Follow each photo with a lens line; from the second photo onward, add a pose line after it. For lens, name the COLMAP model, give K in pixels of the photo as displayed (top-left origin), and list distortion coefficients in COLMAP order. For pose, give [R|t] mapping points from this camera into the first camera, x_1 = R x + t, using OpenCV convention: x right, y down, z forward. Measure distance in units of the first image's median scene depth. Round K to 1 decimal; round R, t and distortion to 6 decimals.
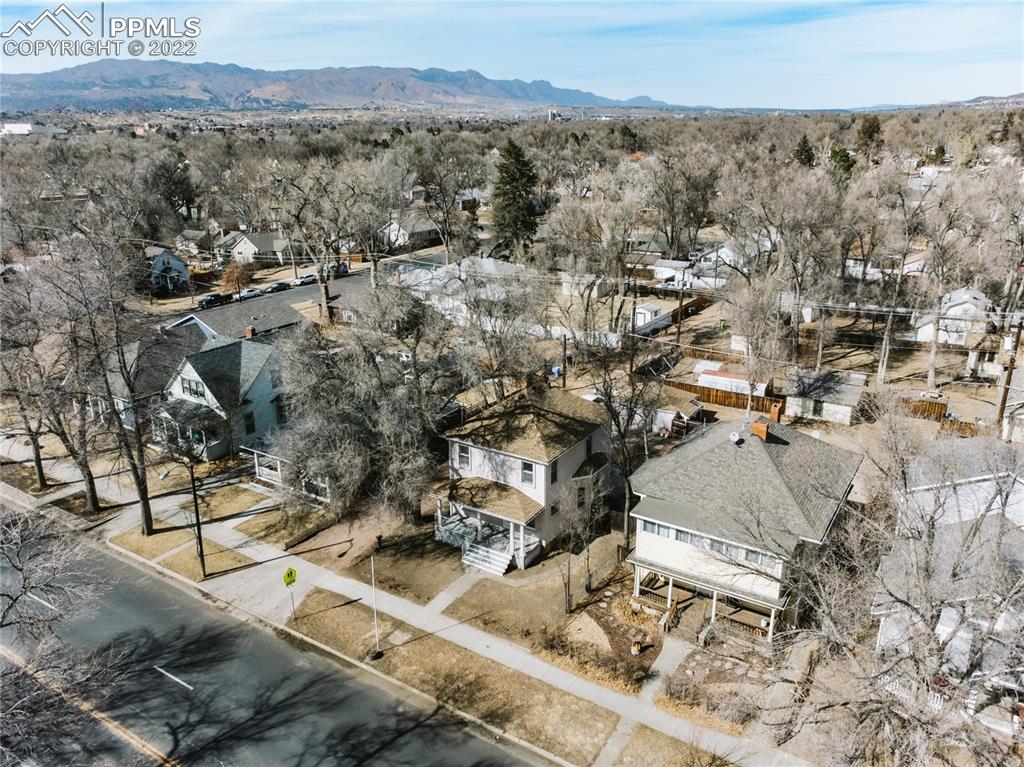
lens RADIAL K [[762.8, 0, 510.7], [0, 762.8, 383.5], [0, 0, 1]] dist [0.028224, -0.000031]
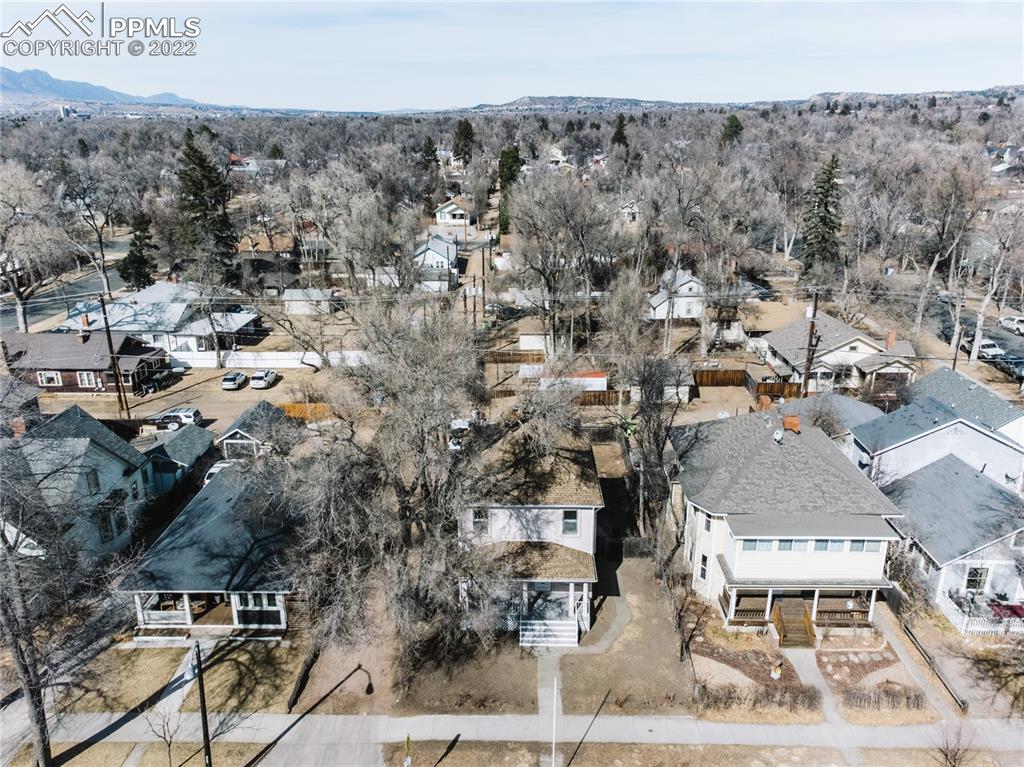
lens RADIAL K [[768.3, 0, 512.8], [0, 768.3, 368.0], [0, 0, 1]] dist [0.010570, 0.009943]
pose [[0.846974, -0.154424, 0.508712, -0.449416], [0.164319, 0.986071, 0.025749, -0.090478], [-0.505602, 0.061782, 0.860552, 0.251009]]
